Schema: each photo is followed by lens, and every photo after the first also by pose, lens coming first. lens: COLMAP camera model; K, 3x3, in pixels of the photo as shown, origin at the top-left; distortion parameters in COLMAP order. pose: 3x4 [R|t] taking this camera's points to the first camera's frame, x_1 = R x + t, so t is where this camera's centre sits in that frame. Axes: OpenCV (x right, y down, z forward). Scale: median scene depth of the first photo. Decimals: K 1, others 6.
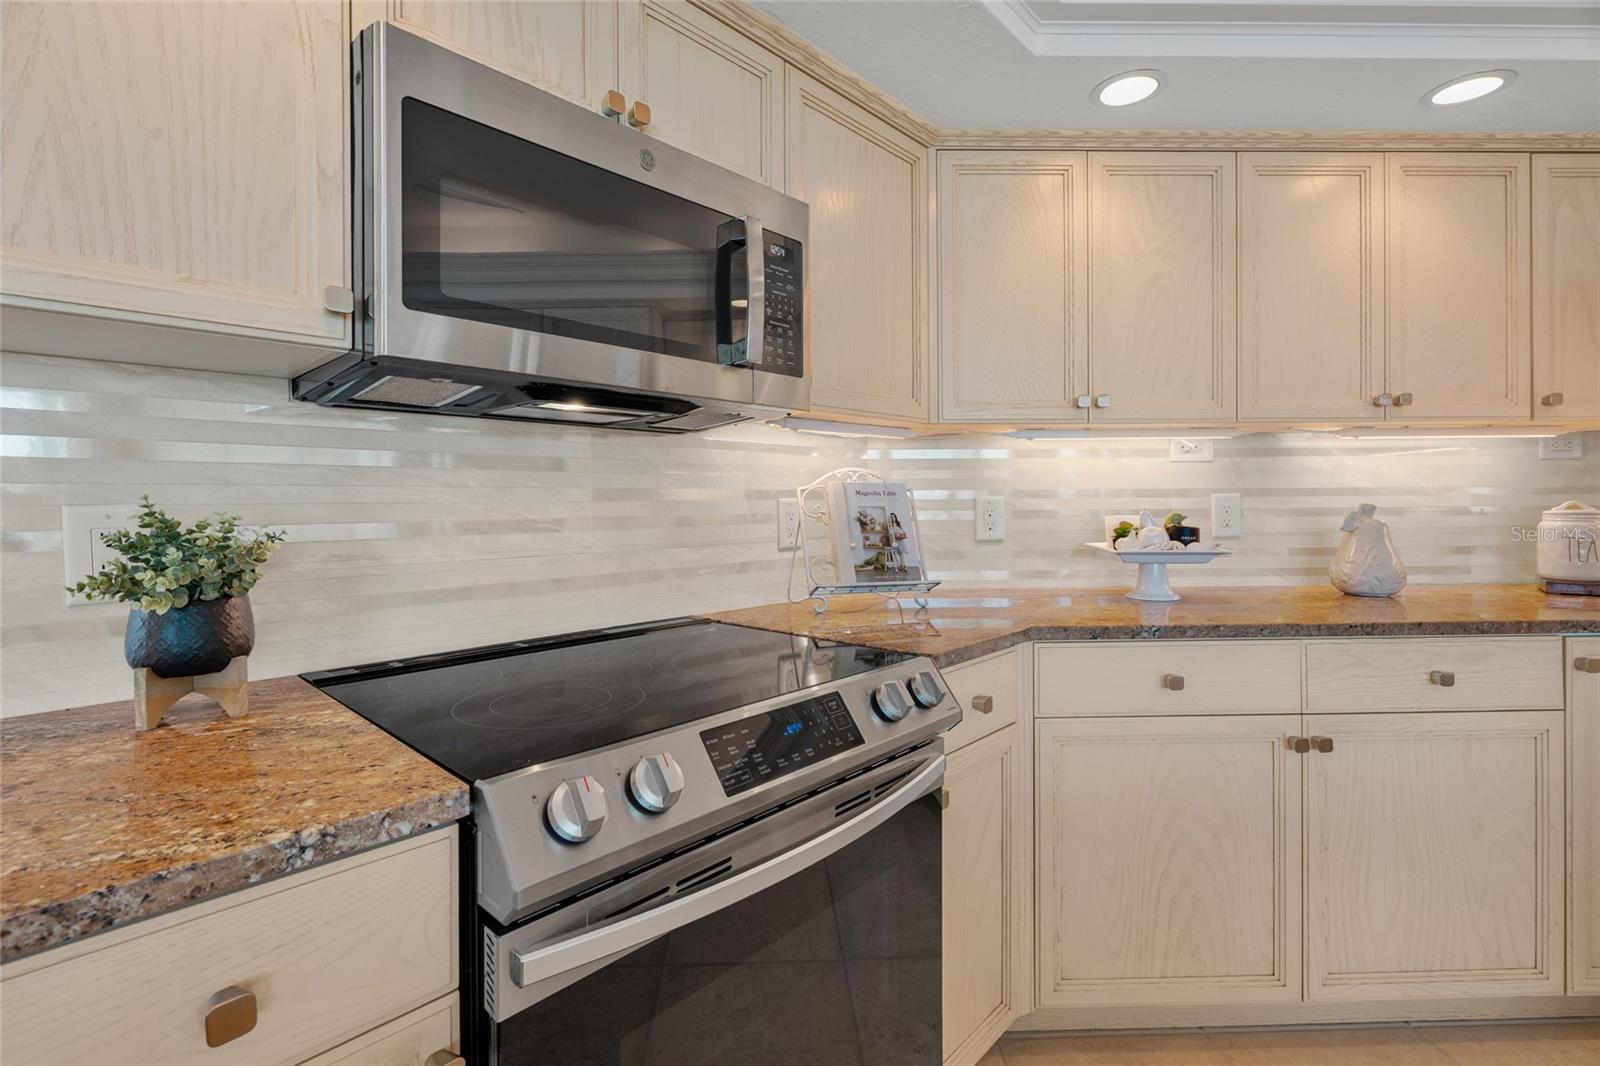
lens RADIAL K [[728.9, 0, 798.9], [0, 728.9, 505.0], [0, 0, 1]] dist [-0.000167, 0.000473]
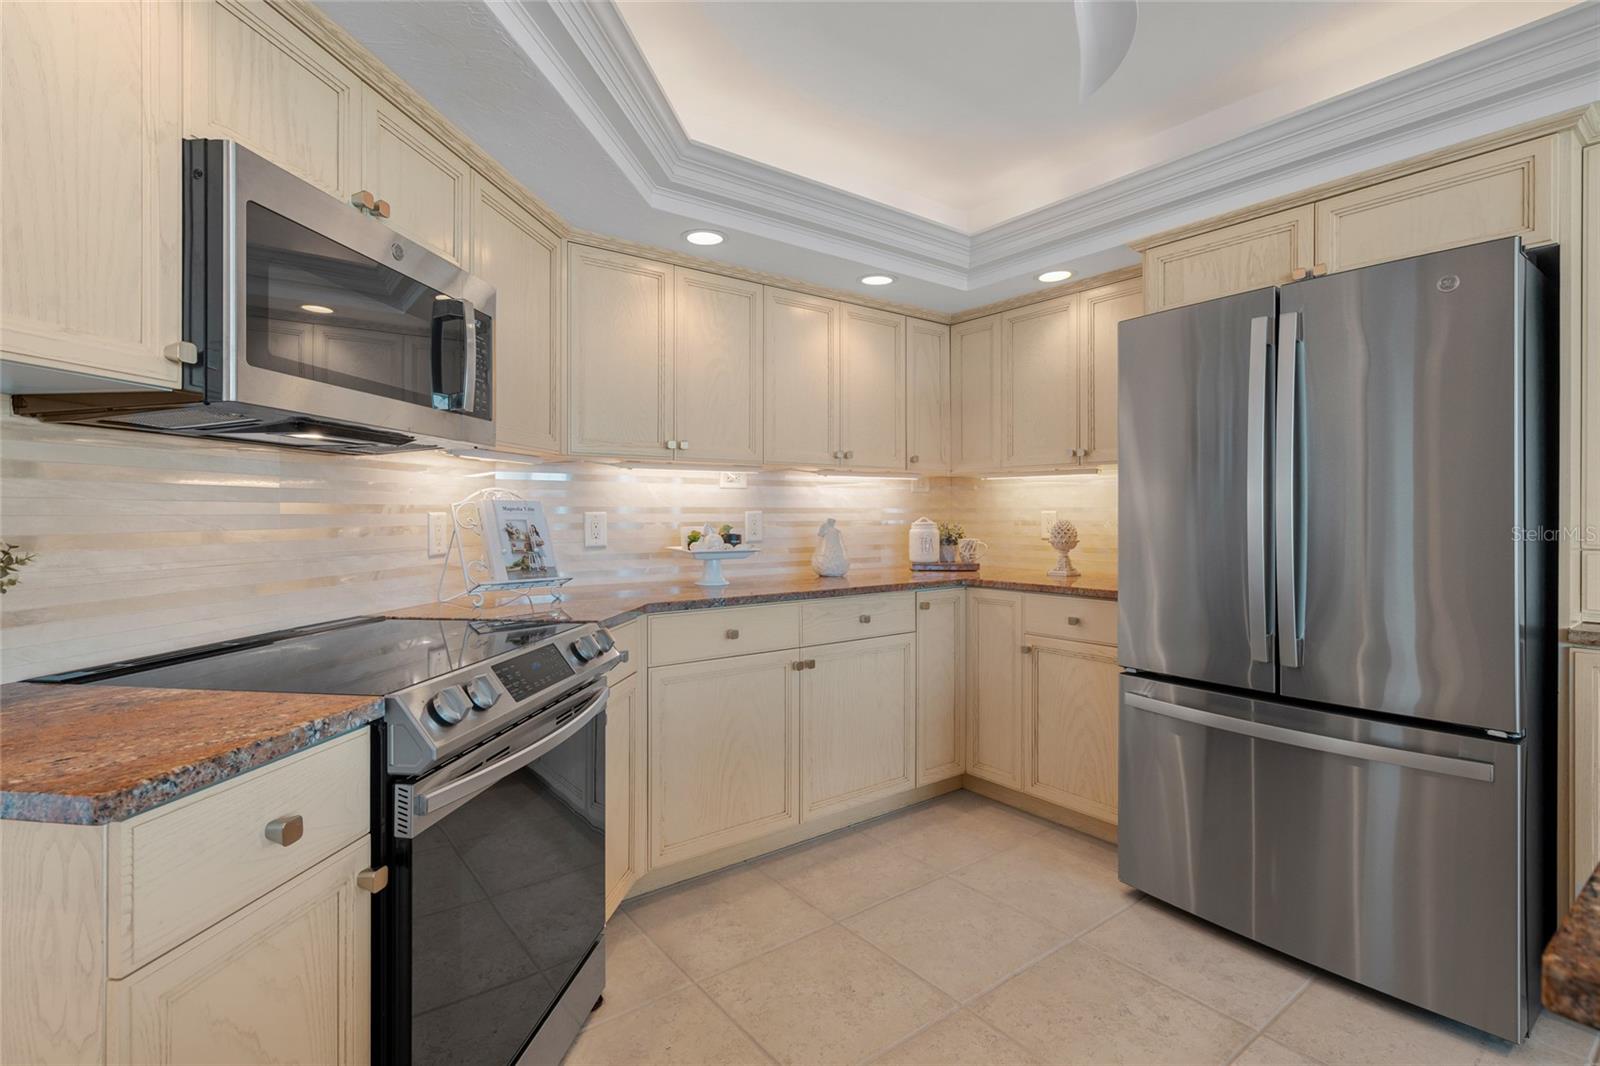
lens RADIAL K [[785.3, 0, 799.1], [0, 785.3, 510.2], [0, 0, 1]] dist [-0.000423, -0.000373]
pose [[0.810217, 0.009303, 0.586056, -0.298375], [-0.003278, 0.999930, -0.011341, -0.000116], [-0.586120, 0.007268, 0.810191, -0.368630]]
